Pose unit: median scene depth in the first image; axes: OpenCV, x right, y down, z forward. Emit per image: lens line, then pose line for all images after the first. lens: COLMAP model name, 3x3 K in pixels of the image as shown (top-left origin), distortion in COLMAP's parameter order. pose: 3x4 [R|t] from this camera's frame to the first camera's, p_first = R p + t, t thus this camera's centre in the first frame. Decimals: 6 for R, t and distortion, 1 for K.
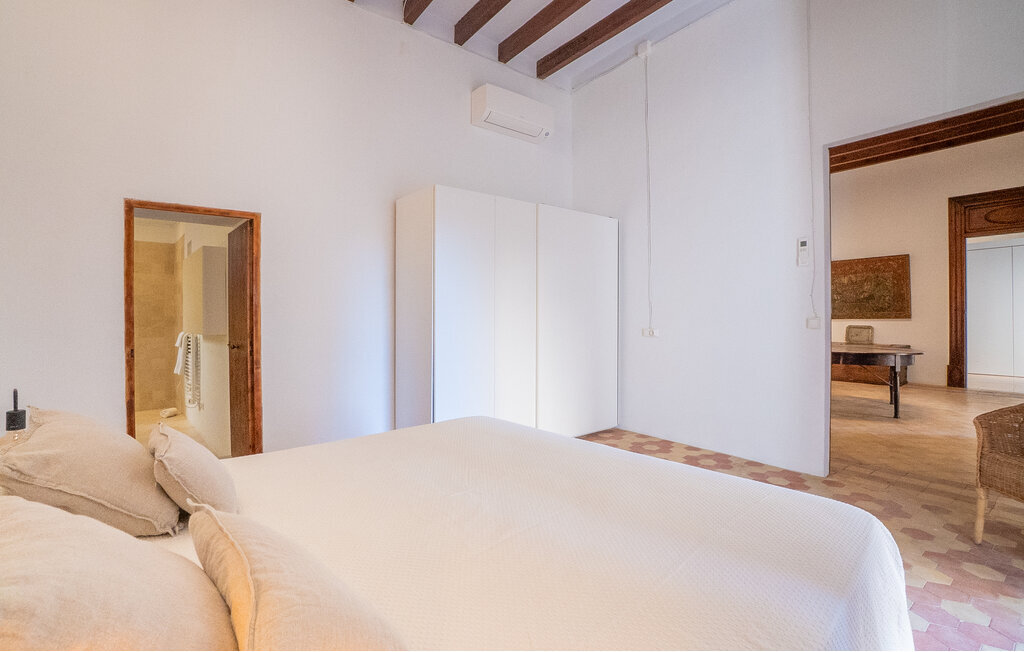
lens RADIAL K [[457.1, 0, 509.7], [0, 457.1, 307.5], [0, 0, 1]] dist [-0.000633, -0.000444]
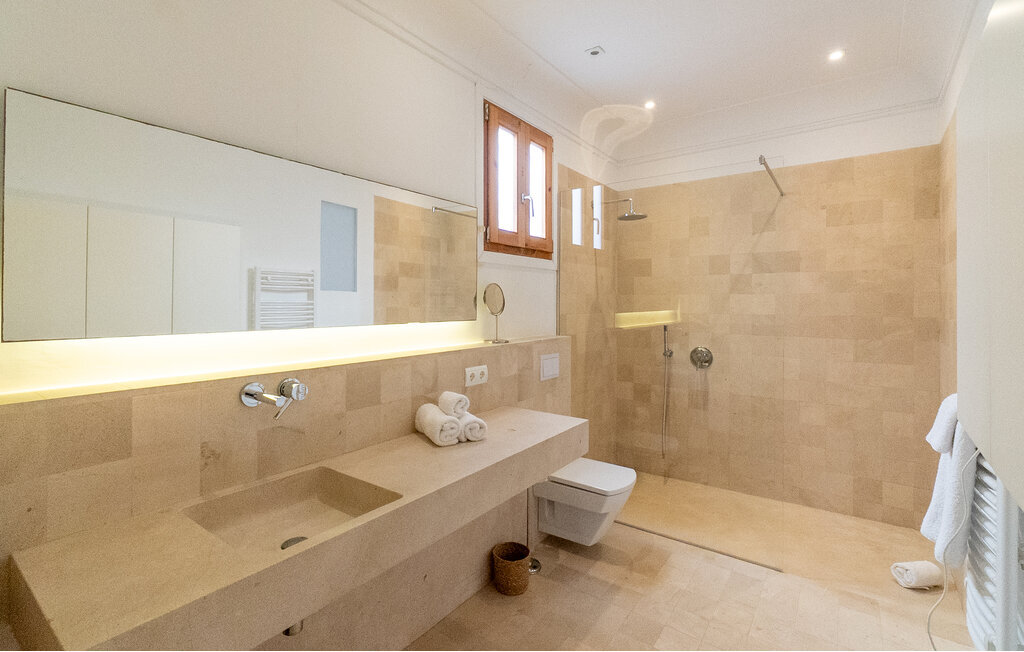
lens RADIAL K [[457.1, 0, 509.7], [0, 457.1, 307.5], [0, 0, 1]] dist [-0.000633, -0.000444]
pose [[0.168360, 0.010799, -0.985666, -0.413791], [0.000700, 0.999938, 0.011075, 0.005043], [0.985725, -0.002555, 0.168342, 0.578229]]
